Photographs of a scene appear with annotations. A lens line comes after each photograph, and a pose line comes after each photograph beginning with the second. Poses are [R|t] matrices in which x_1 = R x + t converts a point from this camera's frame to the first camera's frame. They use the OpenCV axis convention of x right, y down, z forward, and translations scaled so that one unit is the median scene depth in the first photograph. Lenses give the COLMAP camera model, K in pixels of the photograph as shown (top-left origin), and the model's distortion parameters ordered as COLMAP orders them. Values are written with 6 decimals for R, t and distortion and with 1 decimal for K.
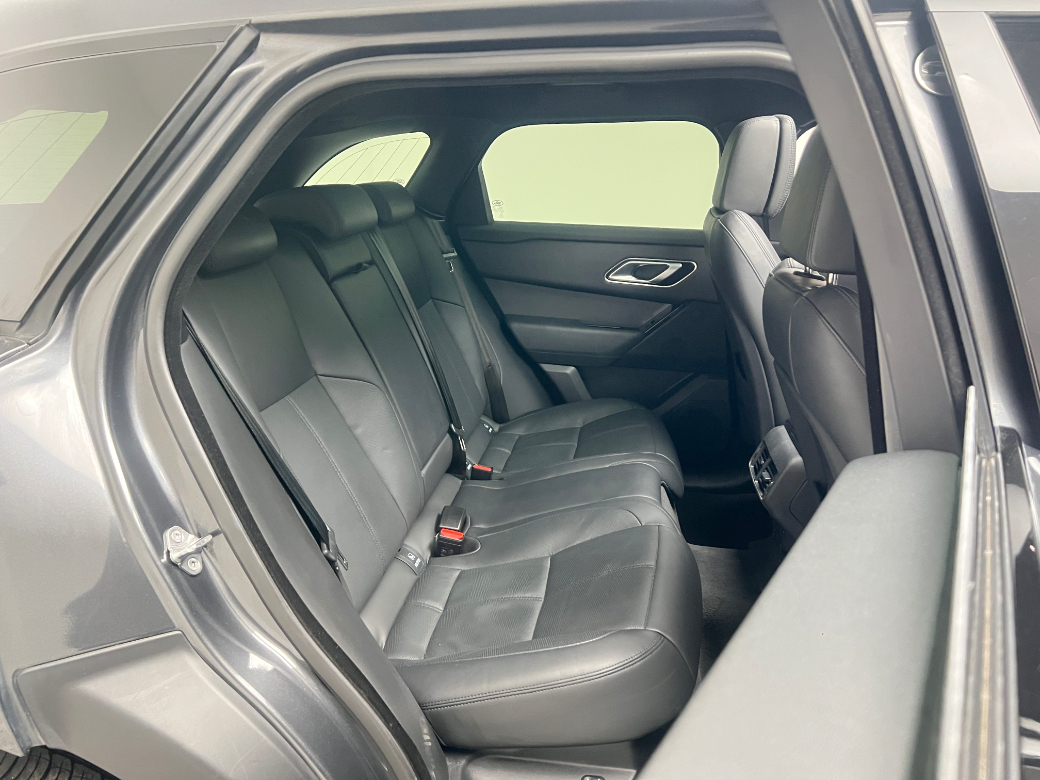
lens RADIAL K [[782.7, 0, 520.0], [0, 782.7, 390.0], [0, 0, 1]] dist [0.023781, 0.085426]
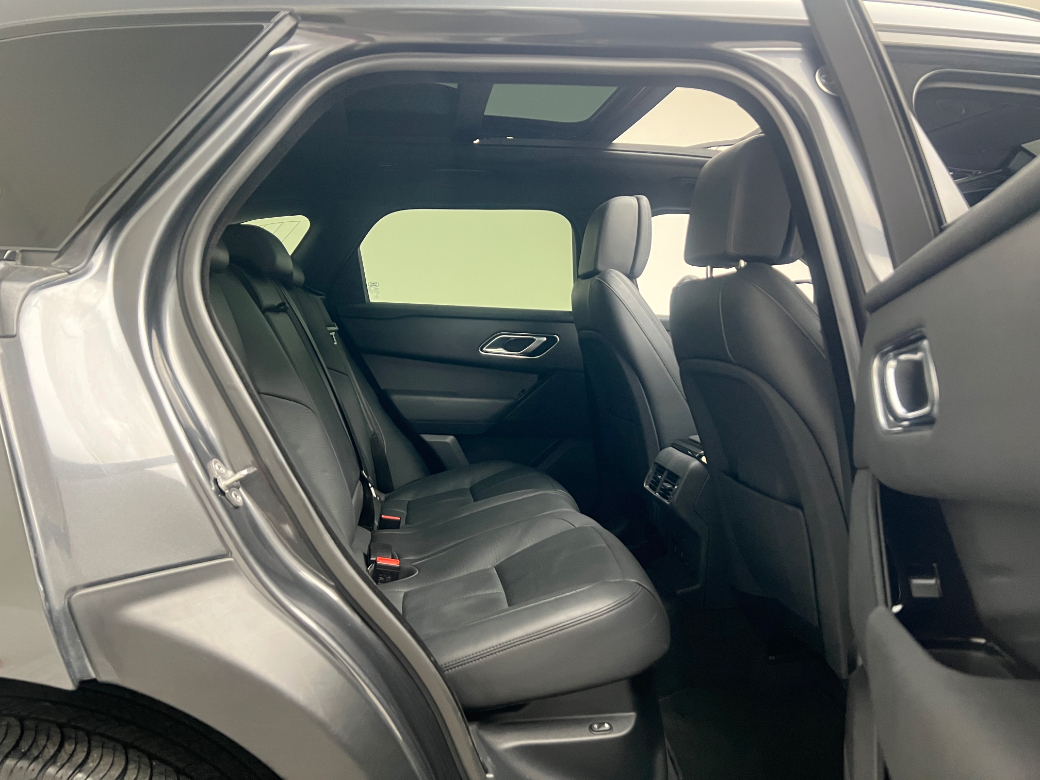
lens RADIAL K [[784.9, 0, 520.0], [0, 784.9, 390.0], [0, 0, 1]] dist [0.058911, 0.000546]
pose [[0.958380, -0.018981, 0.284864, -0.176750], [0.078966, 0.976484, -0.200606, 0.158178], [-0.274358, 0.214751, 0.937342, -0.023910]]
